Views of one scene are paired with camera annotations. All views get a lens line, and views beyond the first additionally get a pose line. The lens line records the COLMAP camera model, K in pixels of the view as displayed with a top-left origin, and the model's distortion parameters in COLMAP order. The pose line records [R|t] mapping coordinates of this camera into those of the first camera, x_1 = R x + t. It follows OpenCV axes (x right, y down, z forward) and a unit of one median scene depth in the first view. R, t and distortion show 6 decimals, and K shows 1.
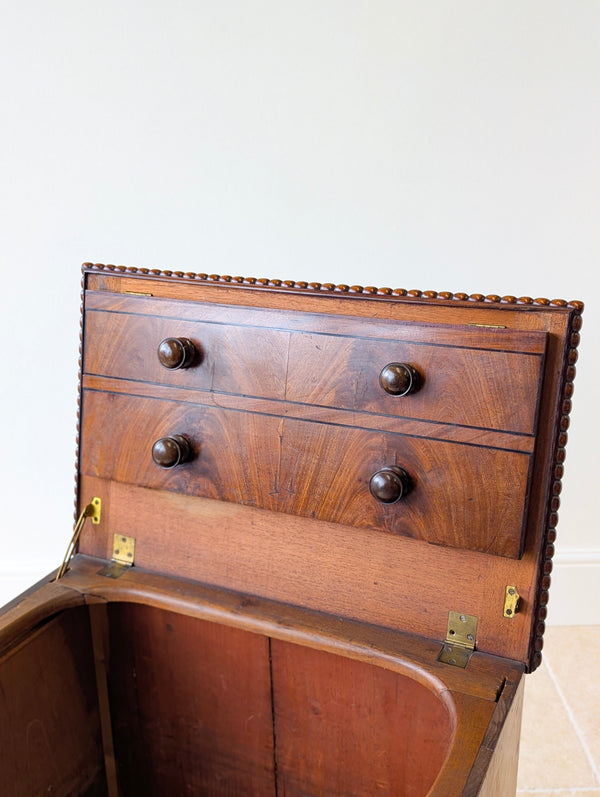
lens RADIAL K [[847.9, 0, 309.9], [0, 847.9, 402.0], [0, 0, 1]] dist [0.064851, 0.001962]
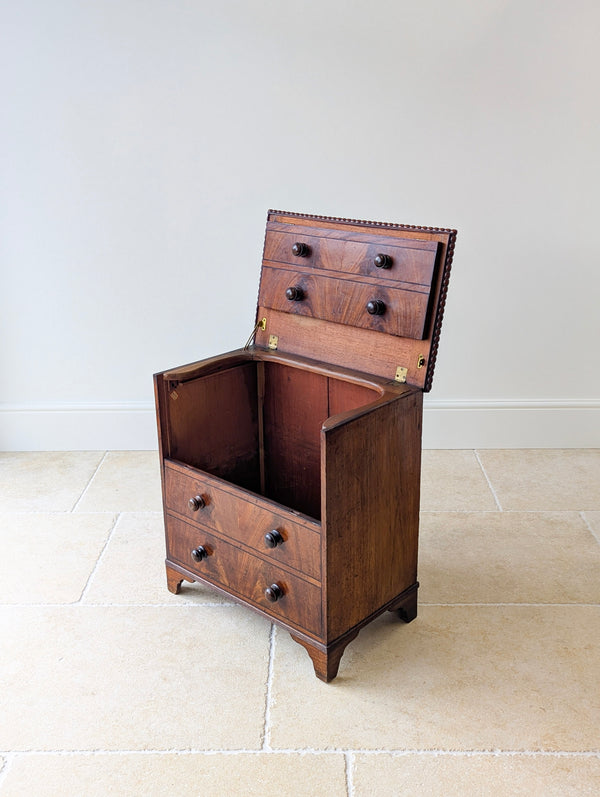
lens RADIAL K [[842.4, 0, 302.3], [0, 842.4, 396.8], [0, 0, 1]] dist [0.078910, -0.024605]
pose [[0.949879, 0.105942, -0.294120, 0.533162], [-0.102683, 0.994360, 0.026547, 0.262796], [0.295274, 0.004984, 0.955400, -1.103278]]
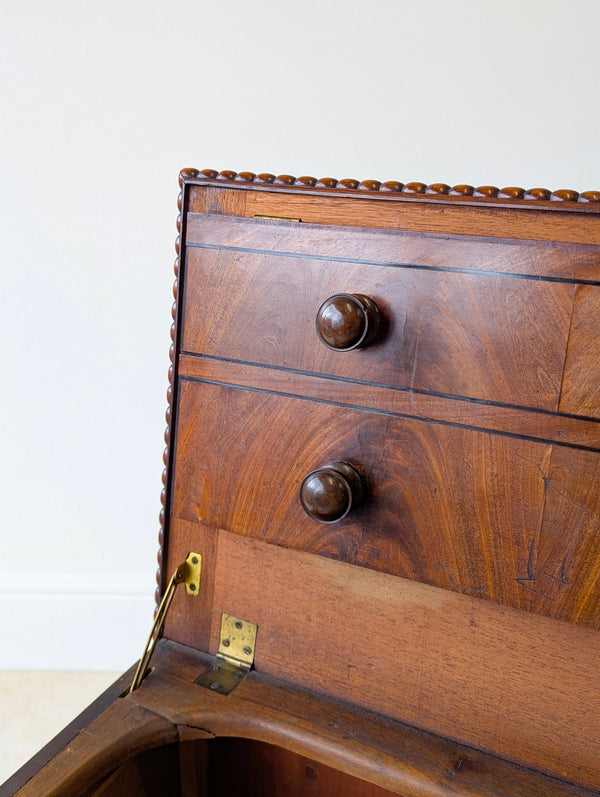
lens RADIAL K [[862.4, 0, 301.0], [0, 862.4, 386.7], [0, 0, 1]] dist [0.059595, -0.012268]
pose [[0.997845, 0.023084, -0.061419, -0.147439], [-0.021825, 0.999539, 0.021082, -0.024476], [0.061877, -0.019696, 0.997889, 0.408938]]
